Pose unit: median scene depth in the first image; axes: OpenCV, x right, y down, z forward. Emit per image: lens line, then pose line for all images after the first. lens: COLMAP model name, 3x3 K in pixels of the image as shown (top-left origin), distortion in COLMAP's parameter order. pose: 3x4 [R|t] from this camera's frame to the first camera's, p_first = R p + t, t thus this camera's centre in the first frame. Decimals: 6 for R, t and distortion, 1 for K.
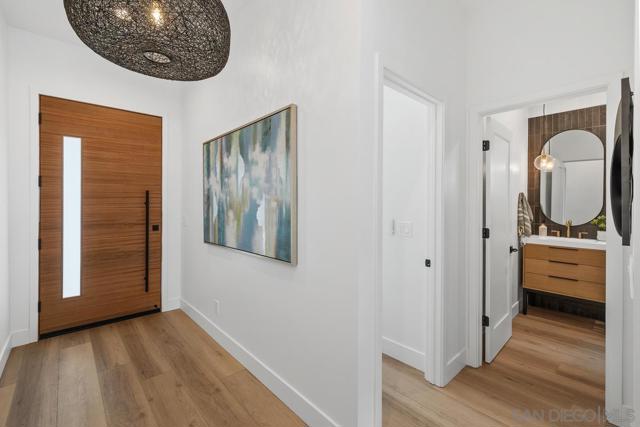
lens RADIAL K [[278.1, 0, 321.1], [0, 278.1, 207.3], [0, 0, 1]] dist [-0.002150, -0.000216]
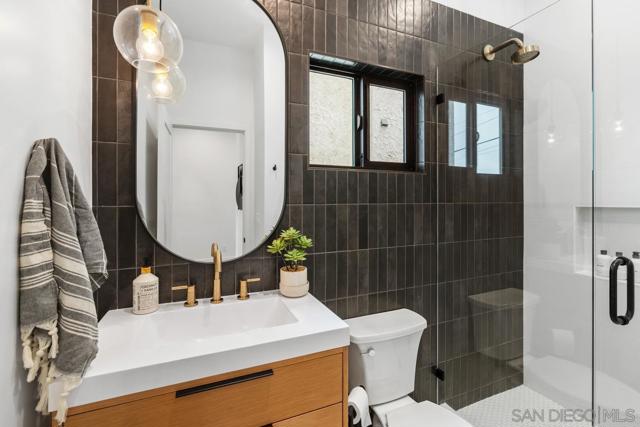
lens RADIAL K [[296.0, 0, 324.4], [0, 296.0, 196.3], [0, 0, 1]] dist [0.006005, 0.000919]
pose [[0.320125, 0.002549, 0.947372, 0.594710], [0.007291, 0.999960, -0.005154, -0.010730], [-0.947347, 0.008557, 0.320094, 0.761111]]
